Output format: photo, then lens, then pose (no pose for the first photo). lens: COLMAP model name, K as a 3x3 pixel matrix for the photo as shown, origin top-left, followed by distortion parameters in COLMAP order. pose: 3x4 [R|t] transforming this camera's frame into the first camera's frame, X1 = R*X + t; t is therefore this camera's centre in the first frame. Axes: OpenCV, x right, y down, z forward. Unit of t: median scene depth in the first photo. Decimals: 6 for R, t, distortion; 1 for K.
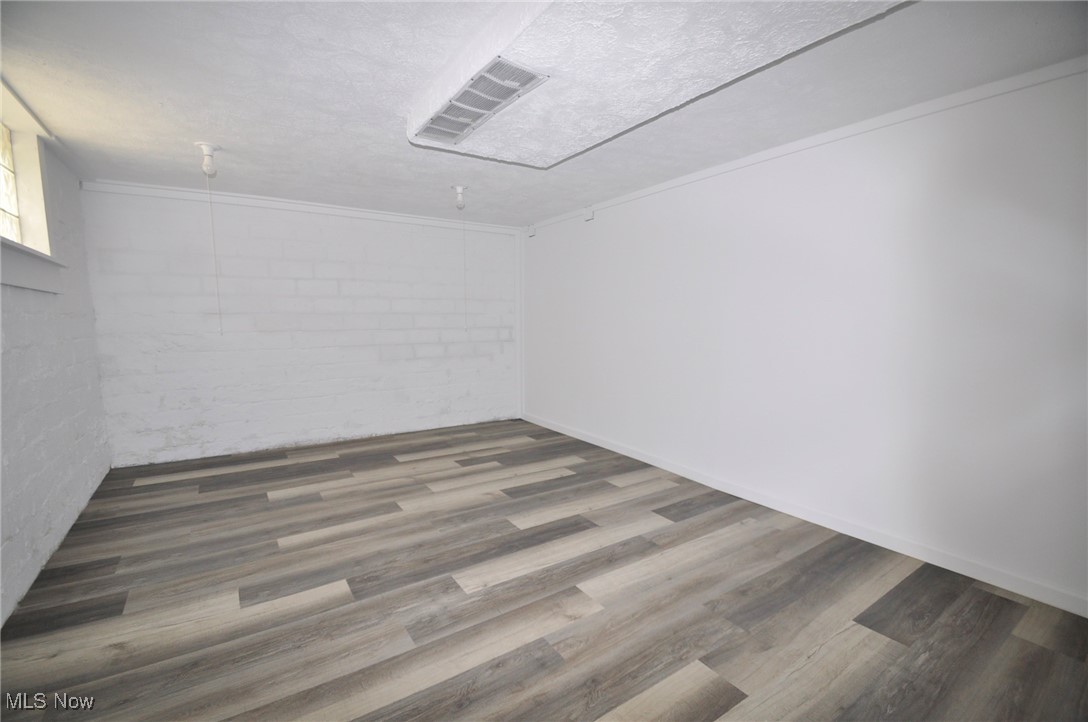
lens RADIAL K [[480.0, 0, 536.3], [0, 480.0, 373.1], [0, 0, 1]] dist [0.001692, -0.013995]
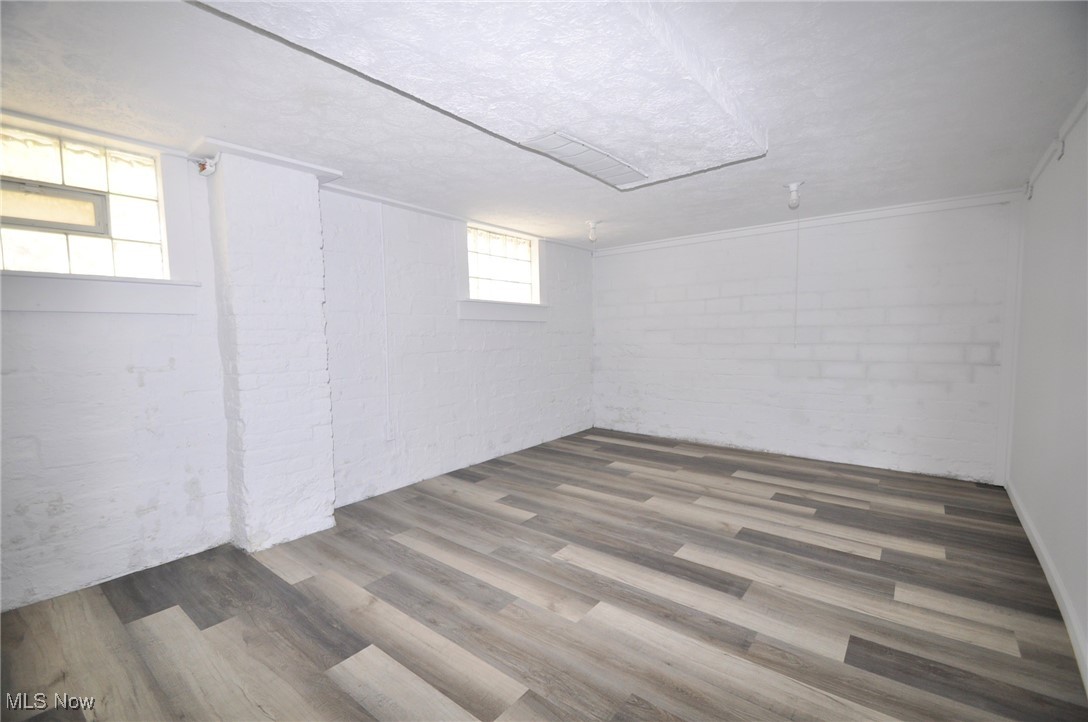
lens RADIAL K [[480.0, 0, 536.3], [0, 480.0, 373.1], [0, 0, 1]] dist [0.001692, -0.013995]
pose [[0.282392, 0.074491, -0.956403, 0.708632], [-0.094995, 0.994252, 0.049390, -0.051195], [0.954584, 0.076906, 0.287845, 0.397238]]
